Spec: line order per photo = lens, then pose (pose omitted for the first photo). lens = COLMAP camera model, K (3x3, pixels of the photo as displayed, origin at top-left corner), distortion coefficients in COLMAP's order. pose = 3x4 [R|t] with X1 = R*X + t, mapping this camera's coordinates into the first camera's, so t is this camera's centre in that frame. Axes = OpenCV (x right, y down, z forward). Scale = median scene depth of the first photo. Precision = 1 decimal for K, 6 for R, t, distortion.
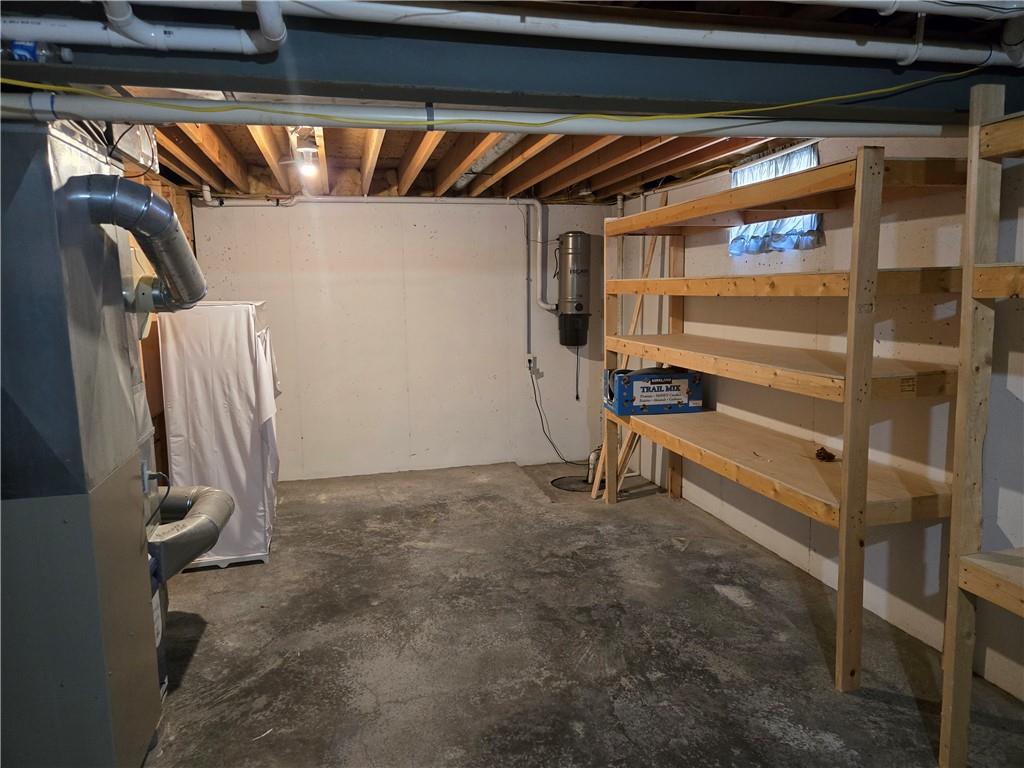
lens RADIAL K [[681.7, 0, 516.2], [0, 681.7, 378.0], [0, 0, 1]] dist [0.074396, -0.061365]
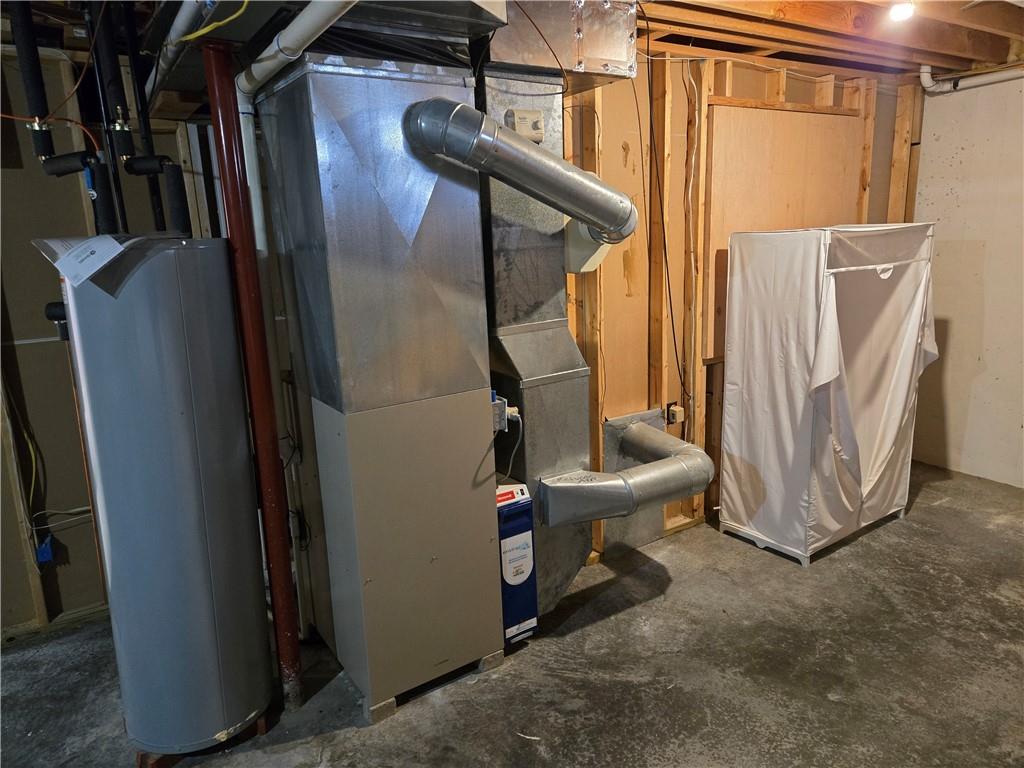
lens RADIAL K [[681.7, 0, 516.2], [0, 681.7, 378.0], [0, 0, 1]] dist [0.074396, -0.061365]
pose [[0.326618, 0.199810, -0.923795, 0.225038], [-0.093654, 0.979431, 0.178731, -0.053472], [0.940505, 0.028140, 0.338612, 0.445126]]
